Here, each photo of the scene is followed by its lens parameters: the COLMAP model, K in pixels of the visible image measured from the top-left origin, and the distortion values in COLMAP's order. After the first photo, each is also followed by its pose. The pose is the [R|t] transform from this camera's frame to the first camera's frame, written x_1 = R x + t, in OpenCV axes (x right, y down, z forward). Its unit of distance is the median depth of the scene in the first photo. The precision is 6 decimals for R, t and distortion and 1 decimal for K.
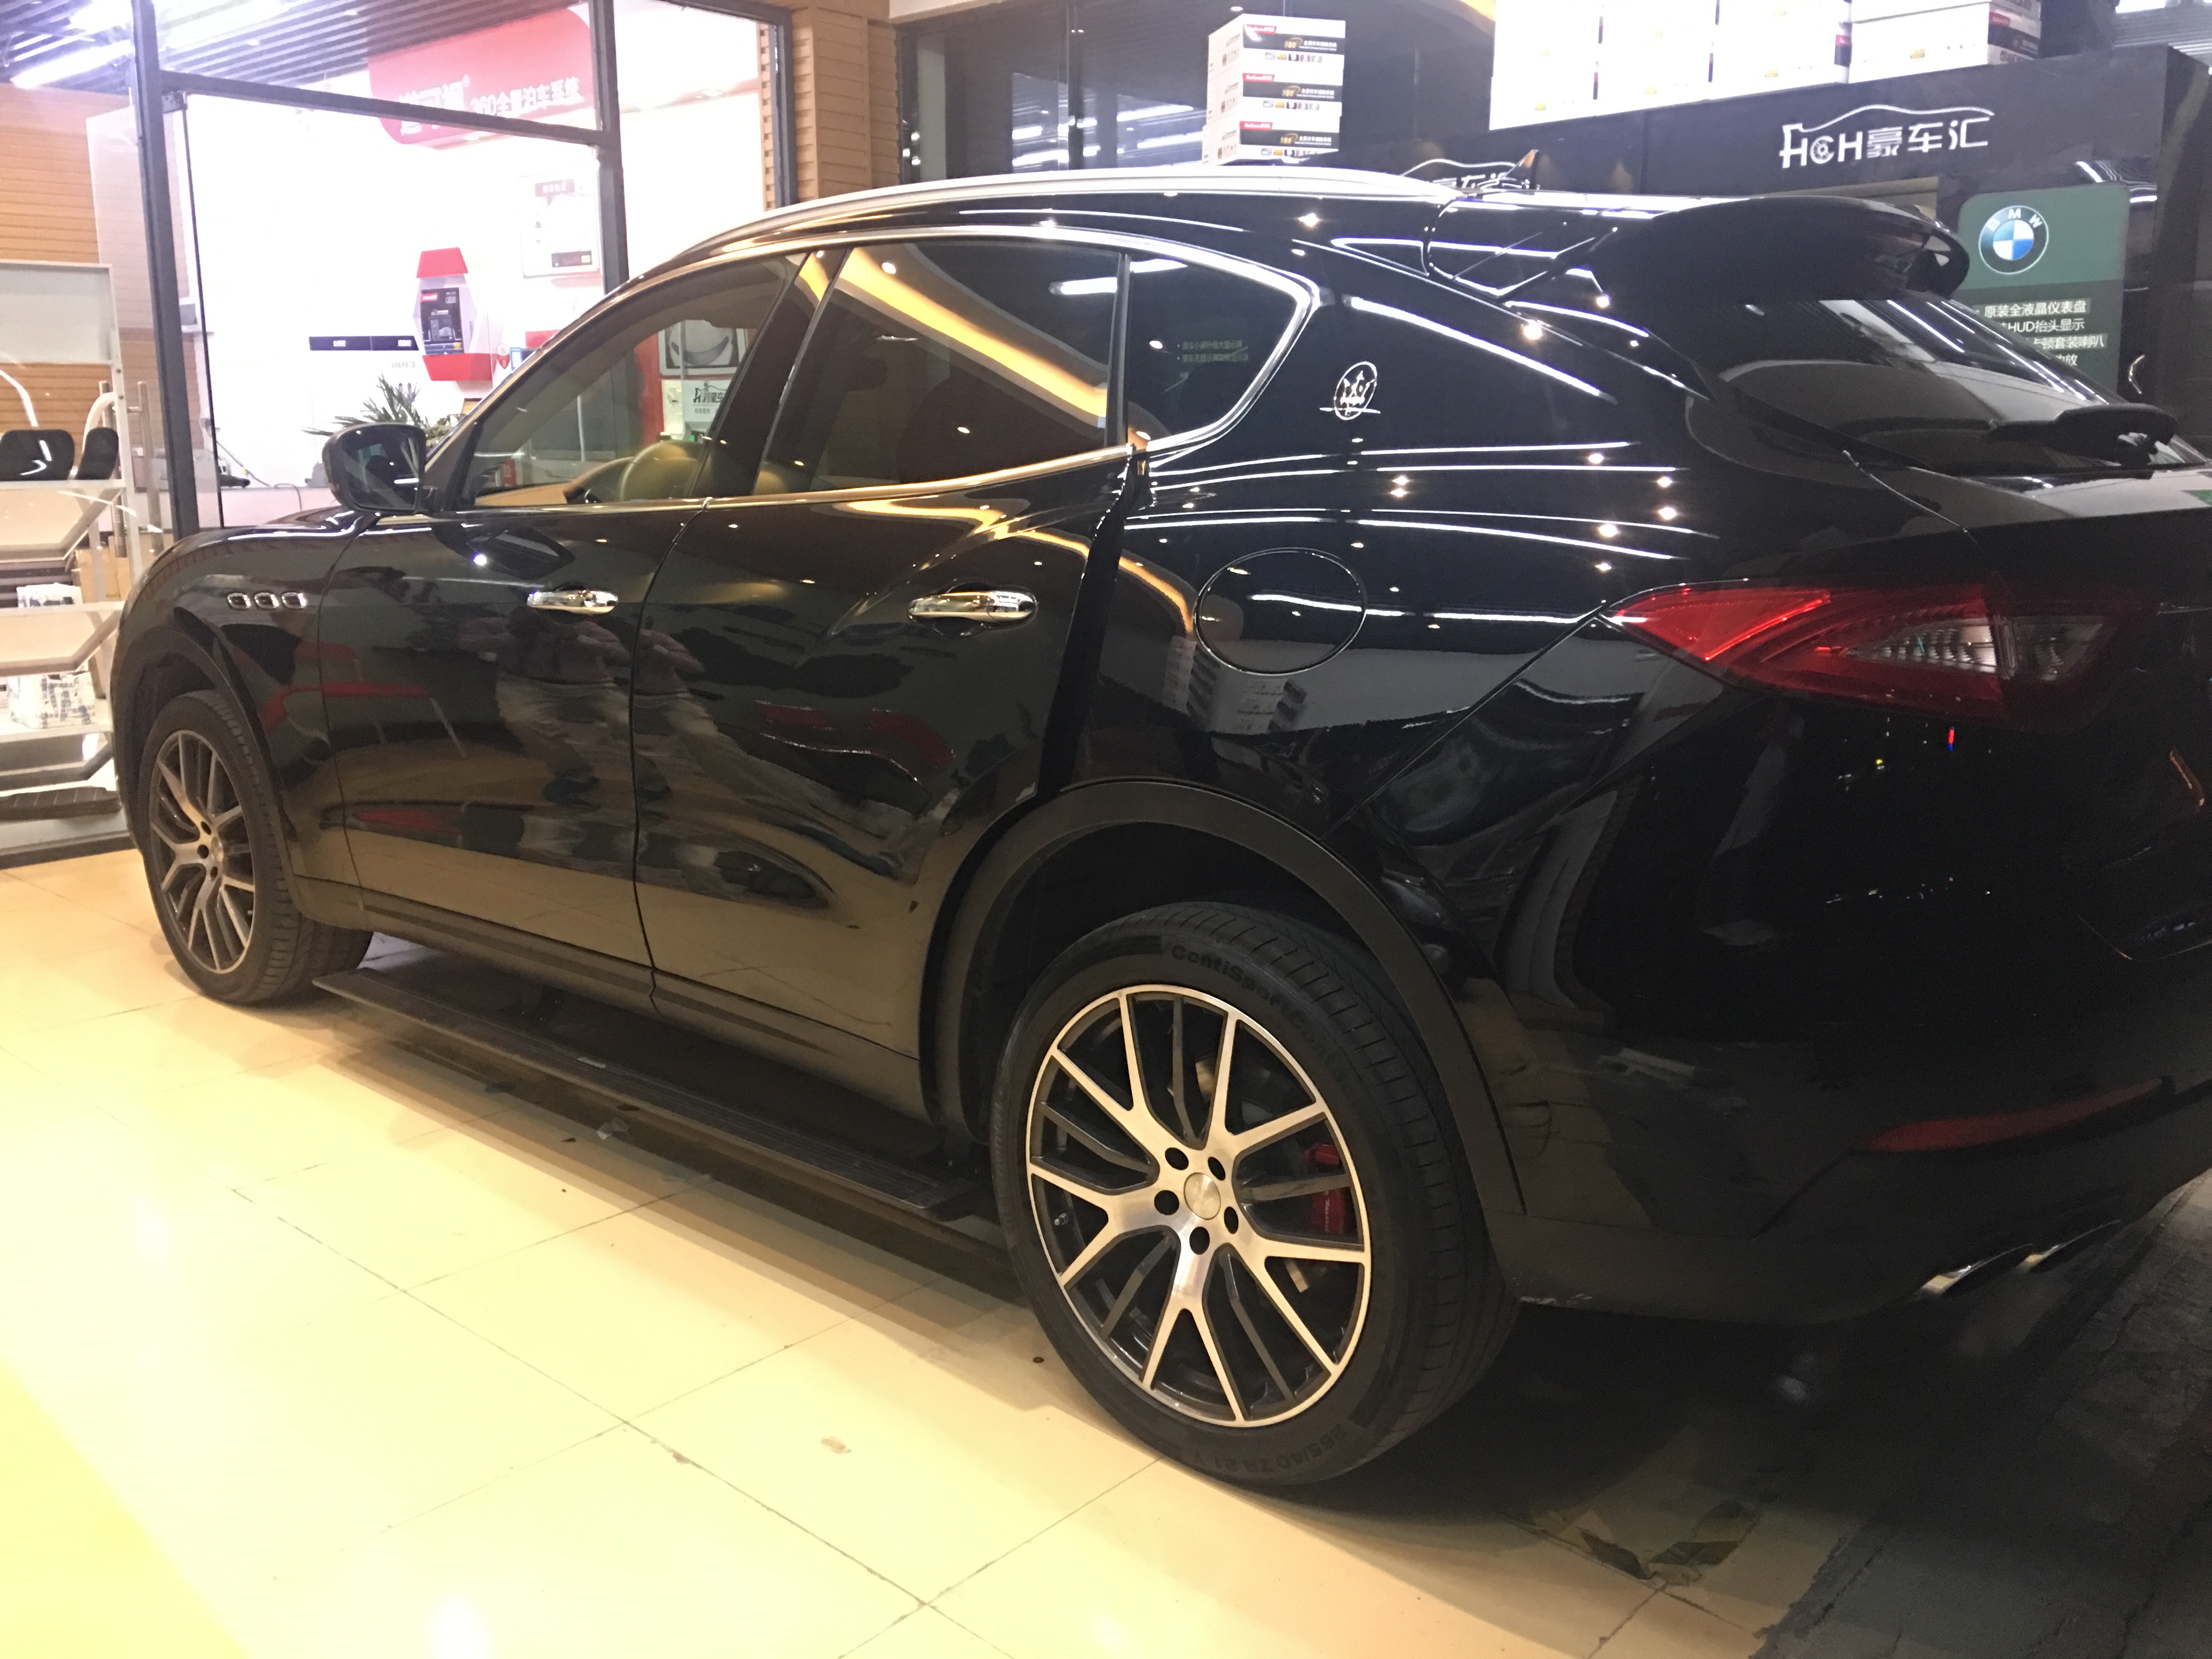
lens RADIAL K [[1835.0, 0, 1106.0], [0, 1835.0, 829.5], [0, 0, 1]] dist [0.098848, -0.144955]
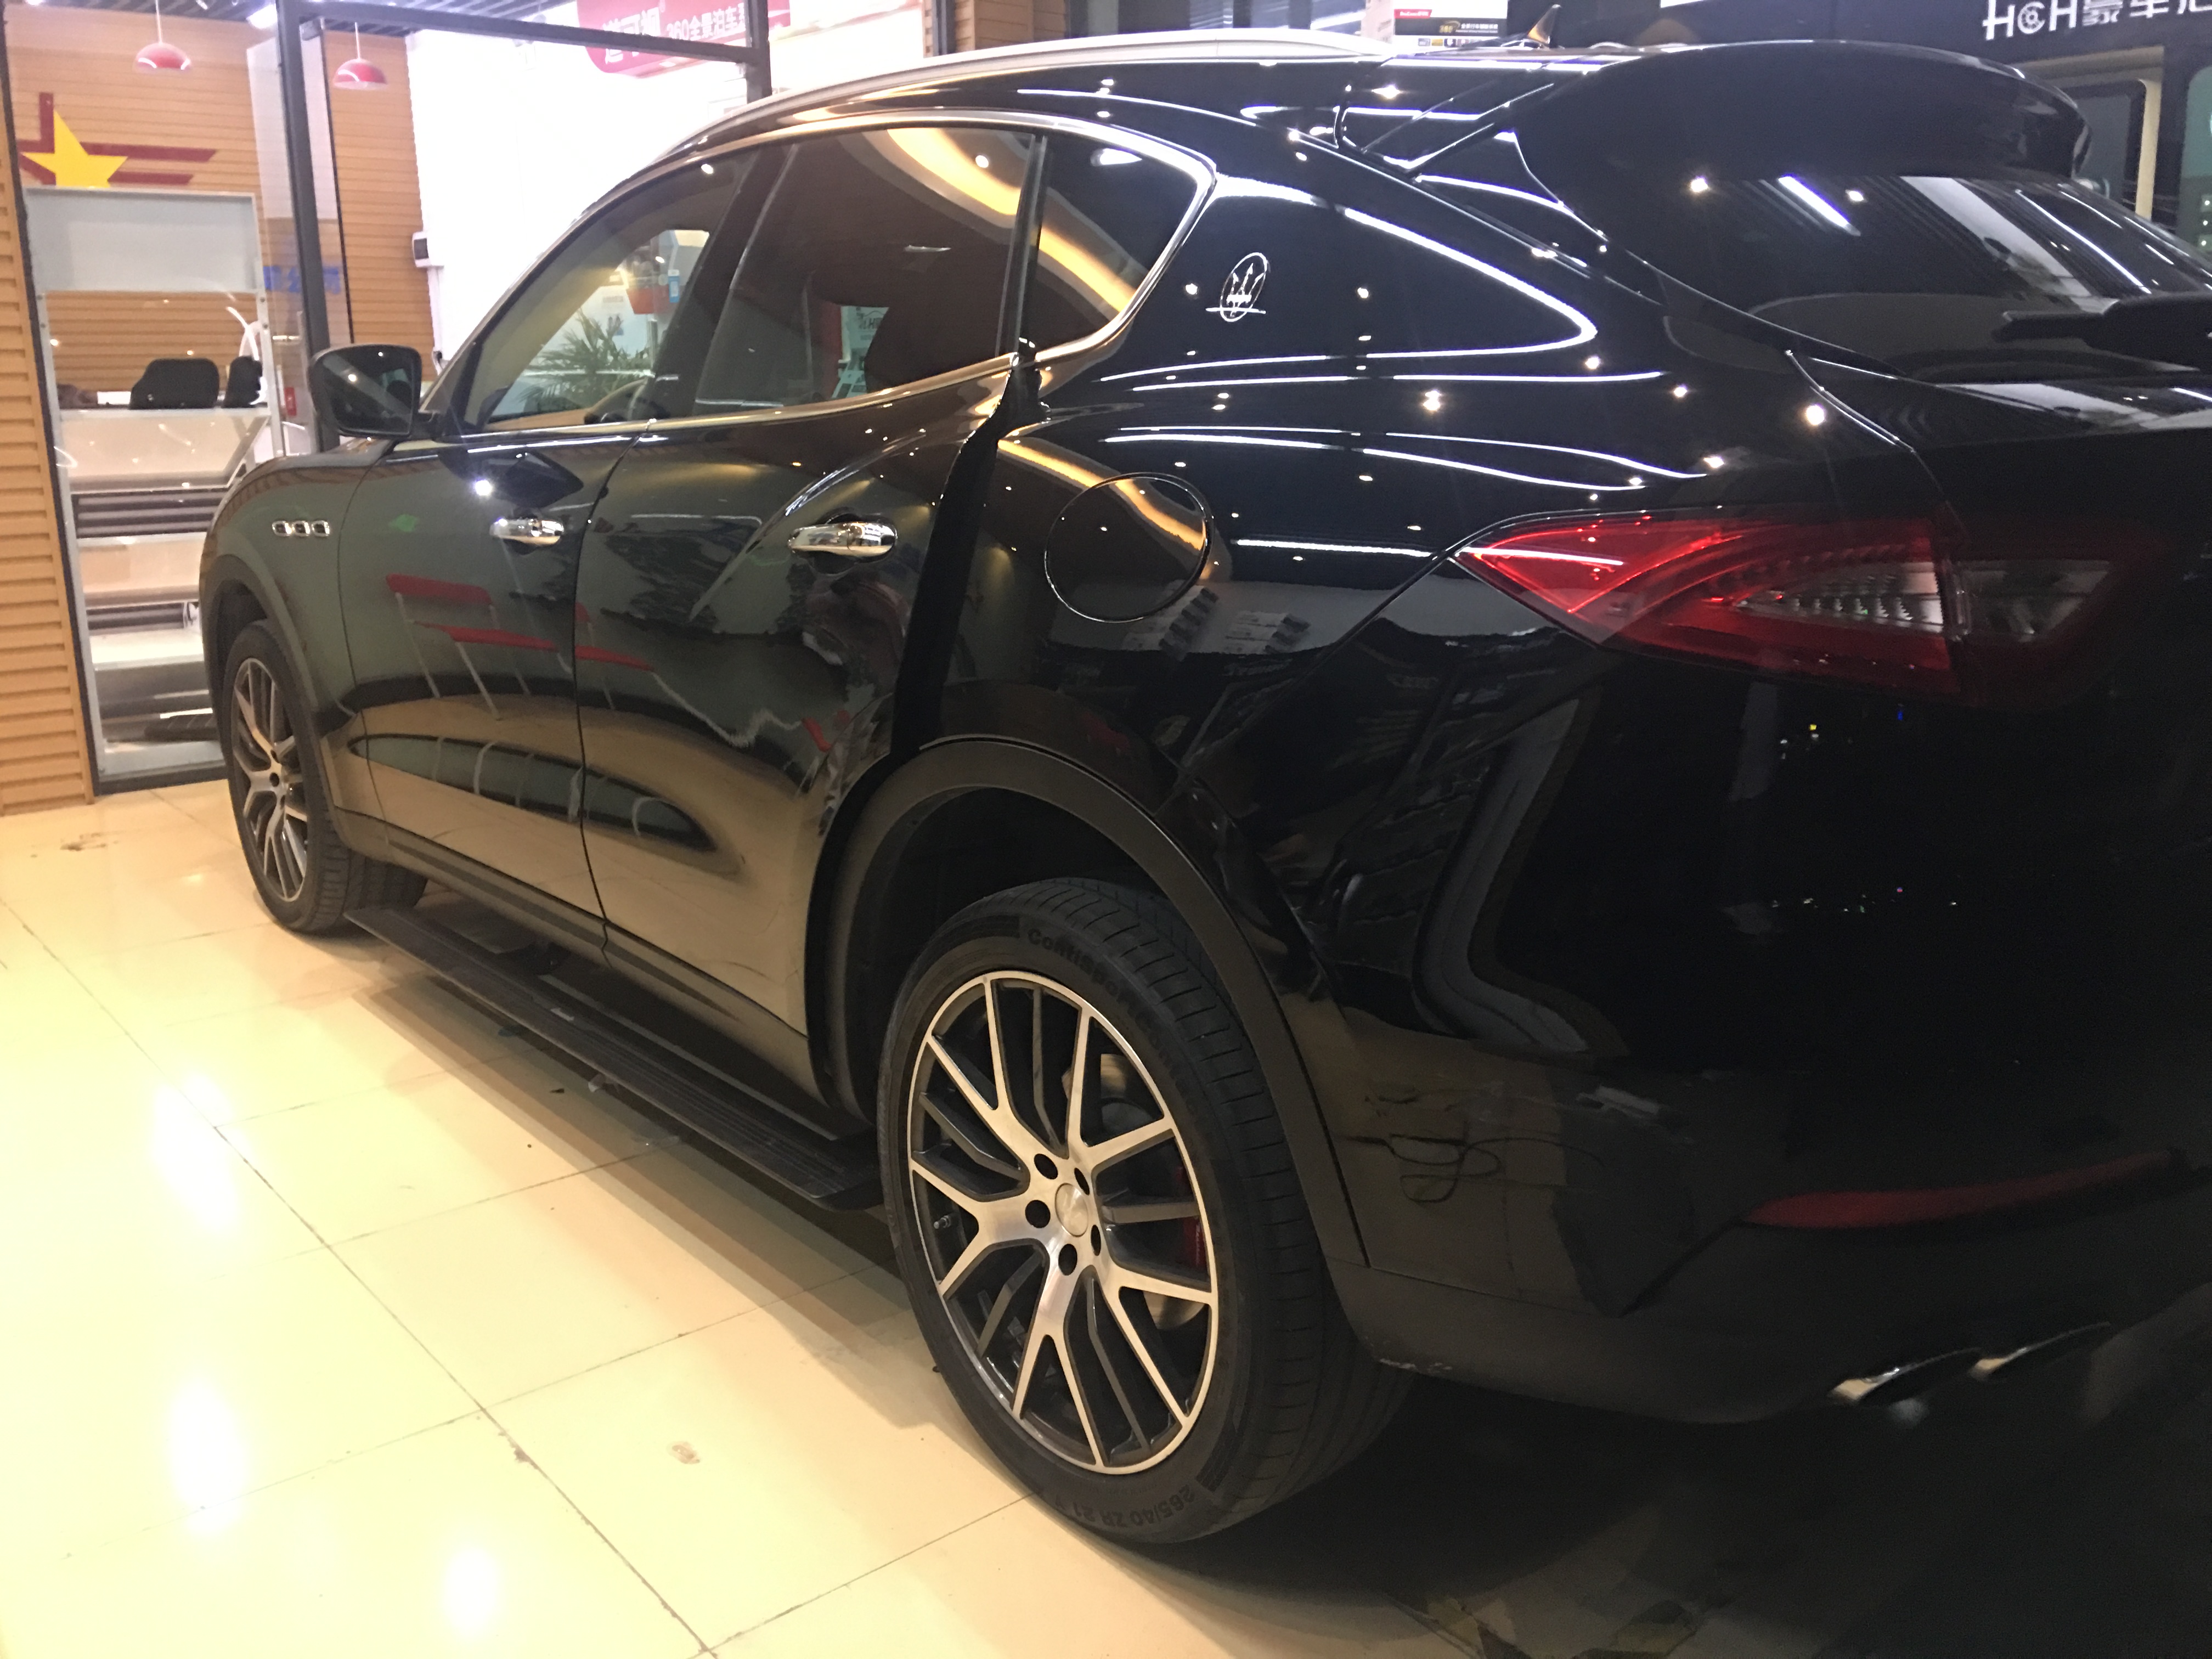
lens RADIAL K [[1835.0, 0, 1106.0], [0, 1835.0, 829.5], [0, 0, 1]] dist [0.098848, -0.144955]
pose [[0.989314, 0.028107, -0.143065, 0.187709], [-0.022903, 0.999019, 0.037889, -0.017568], [0.143990, -0.034208, 0.988988, 0.130505]]
